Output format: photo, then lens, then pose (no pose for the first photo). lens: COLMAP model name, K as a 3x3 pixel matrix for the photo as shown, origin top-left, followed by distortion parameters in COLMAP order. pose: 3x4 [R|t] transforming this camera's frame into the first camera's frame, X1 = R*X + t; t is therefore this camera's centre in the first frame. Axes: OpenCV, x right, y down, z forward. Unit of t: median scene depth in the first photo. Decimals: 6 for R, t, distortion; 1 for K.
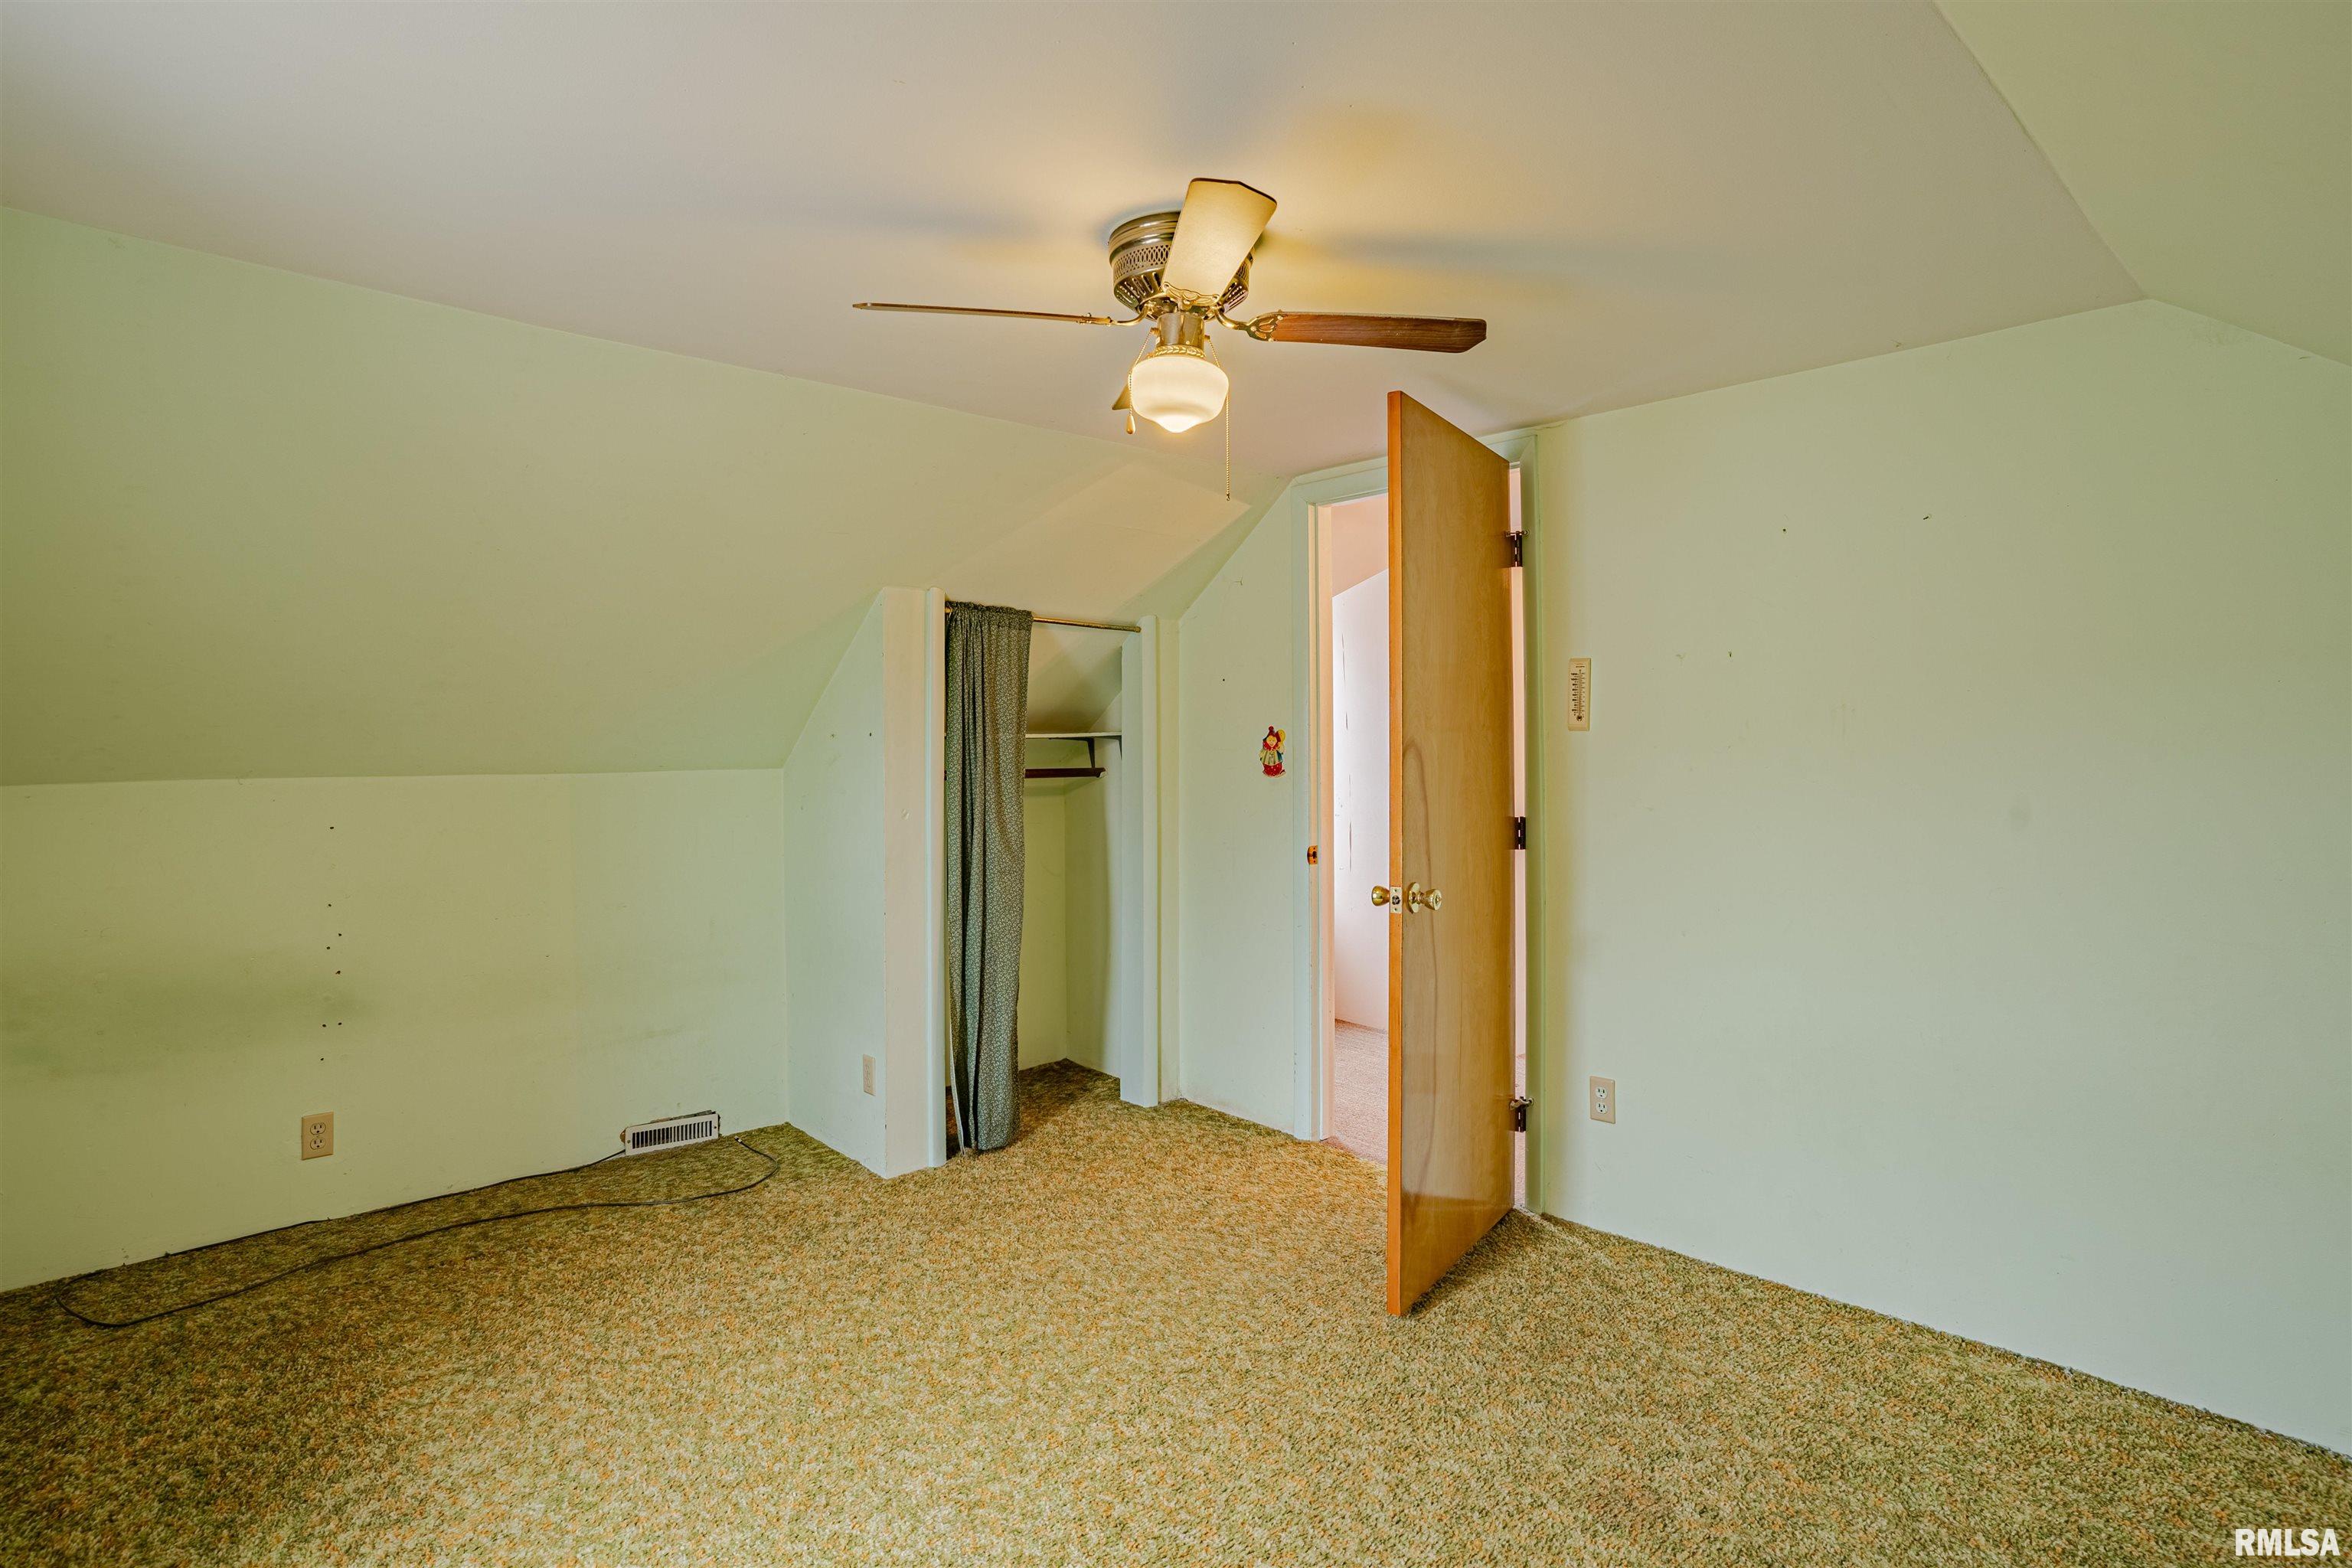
lens RADIAL K [[1177.4, 0, 1168.0], [0, 1177.4, 781.6], [0, 0, 1]] dist [-0.069468, 0.033186]
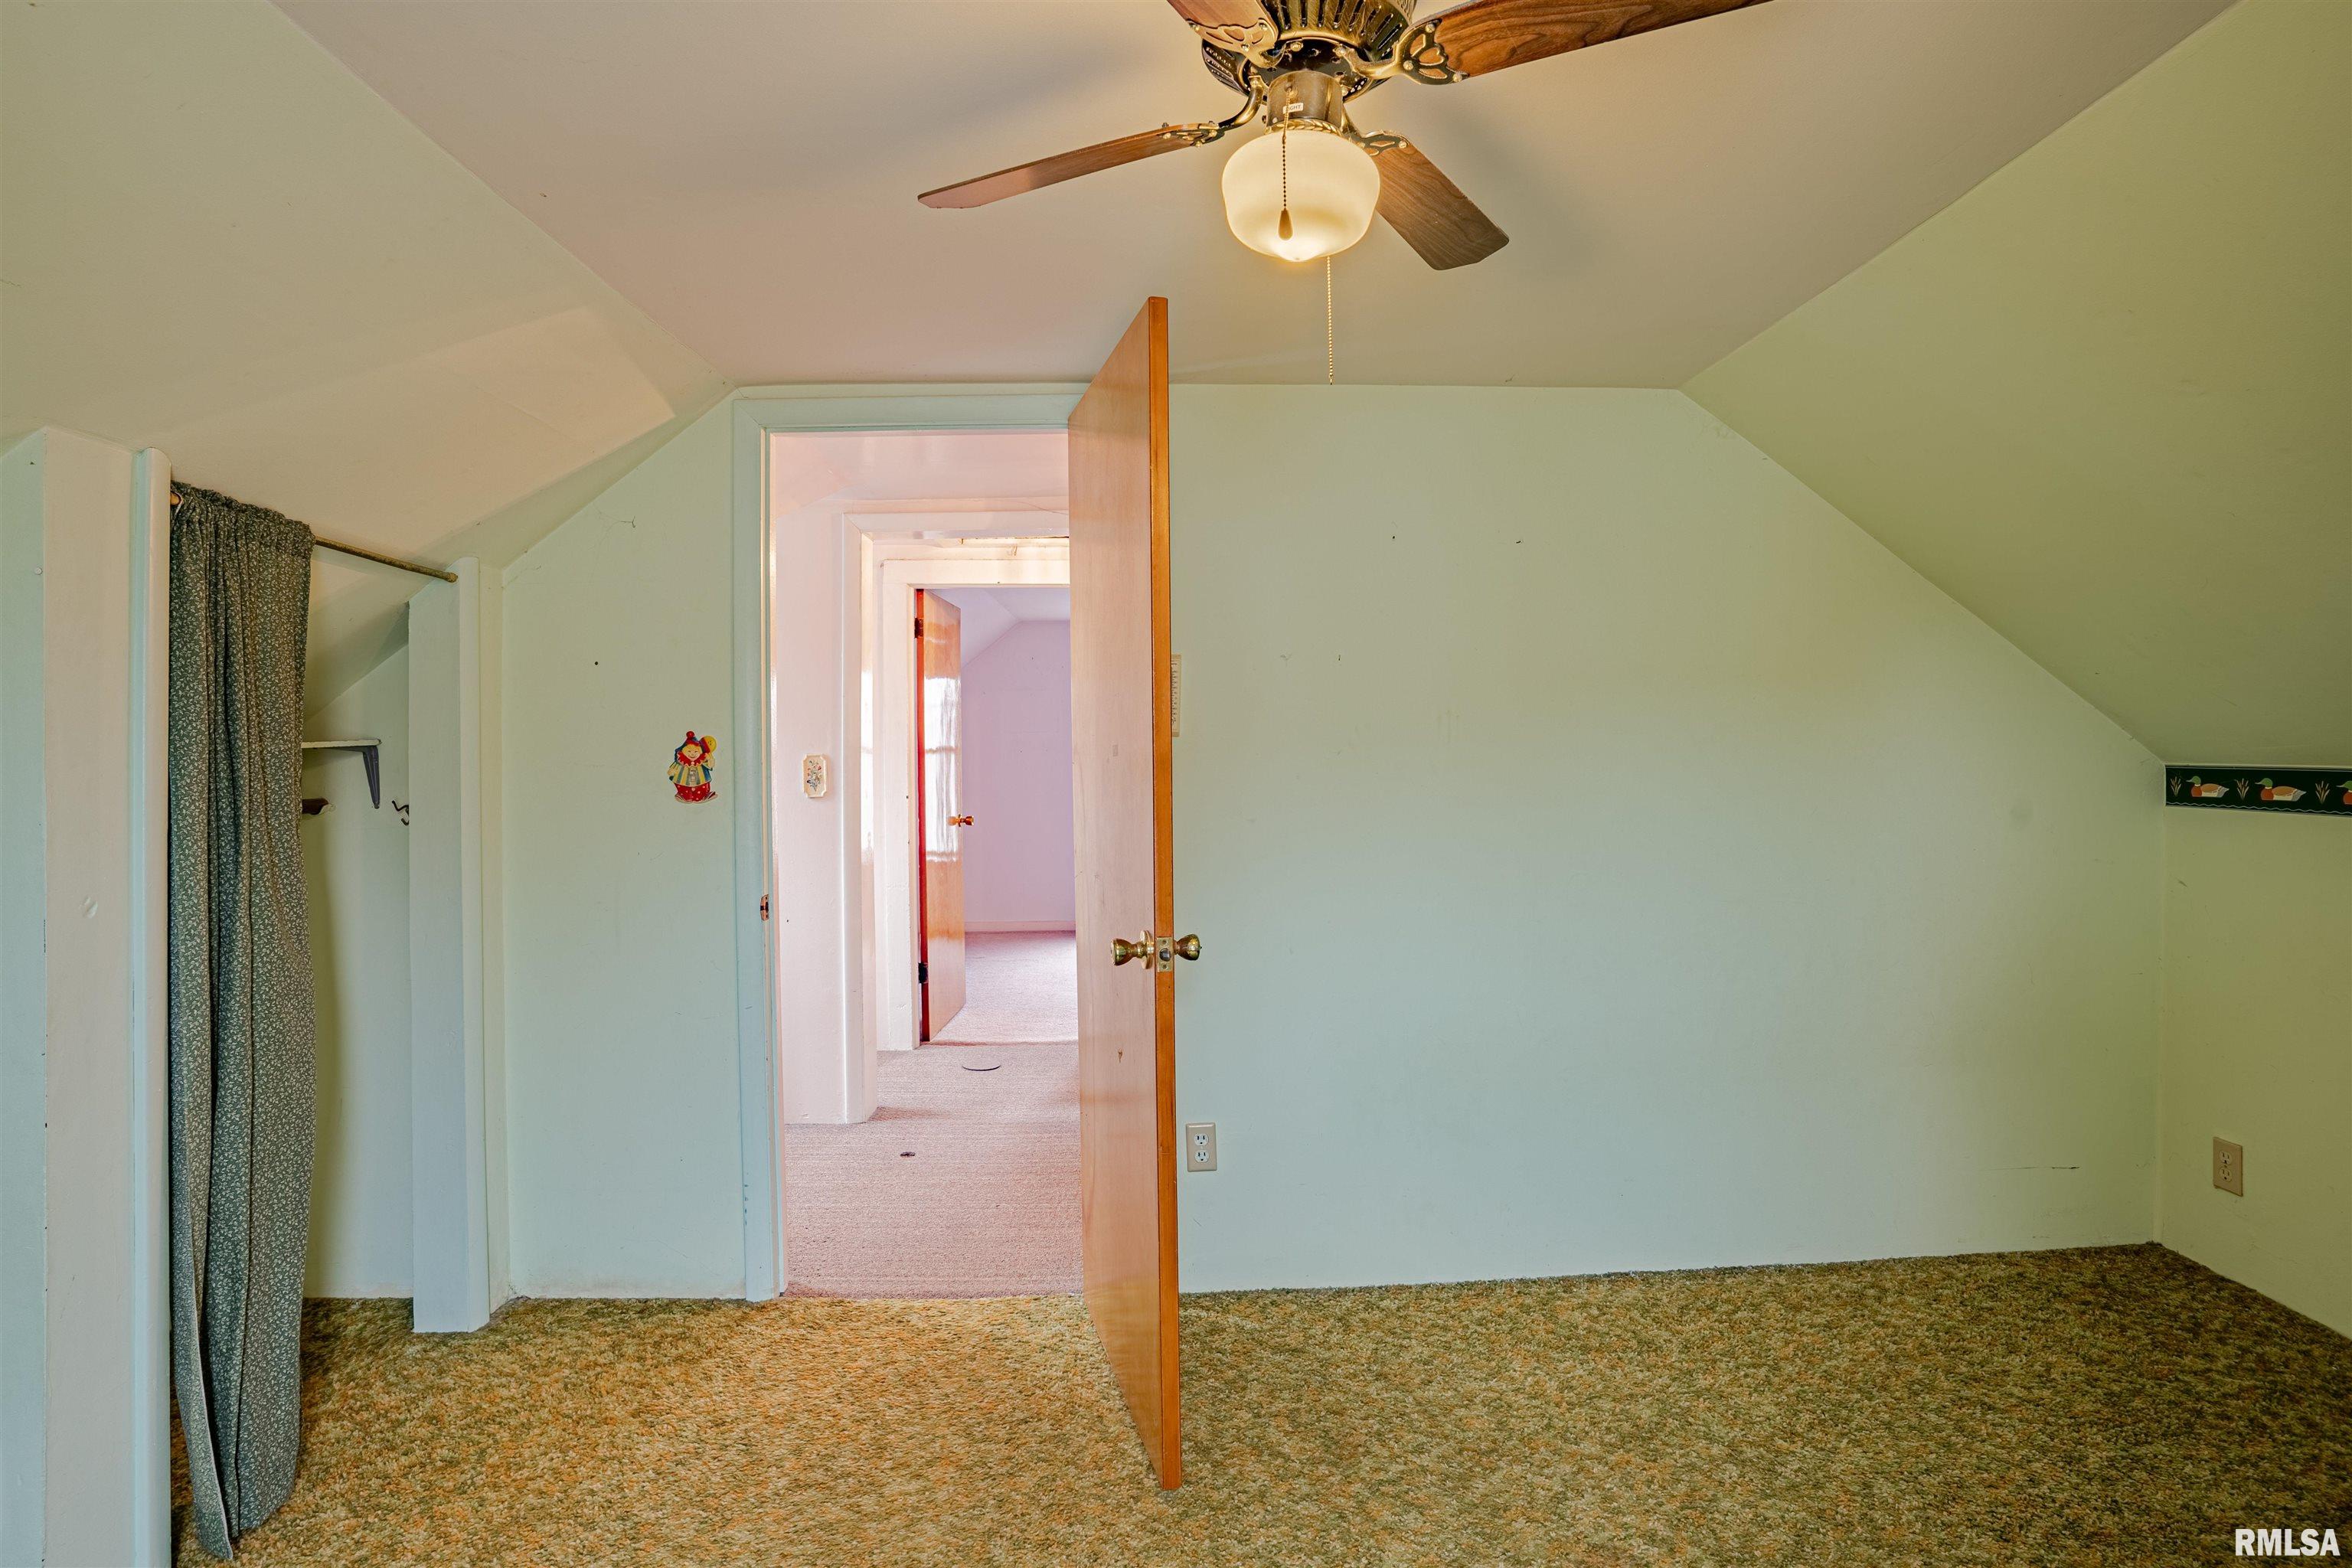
lens RADIAL K [[1197.7, 0, 1183.1], [0, 1197.7, 758.9], [0, 0, 1]] dist [-0.074216, 0.036710]
pose [[0.656350, -0.009748, 0.754394, -0.261491], [0.033114, 0.999325, -0.015897, -0.009446], [-0.753729, 0.035415, 0.656230, 0.317718]]
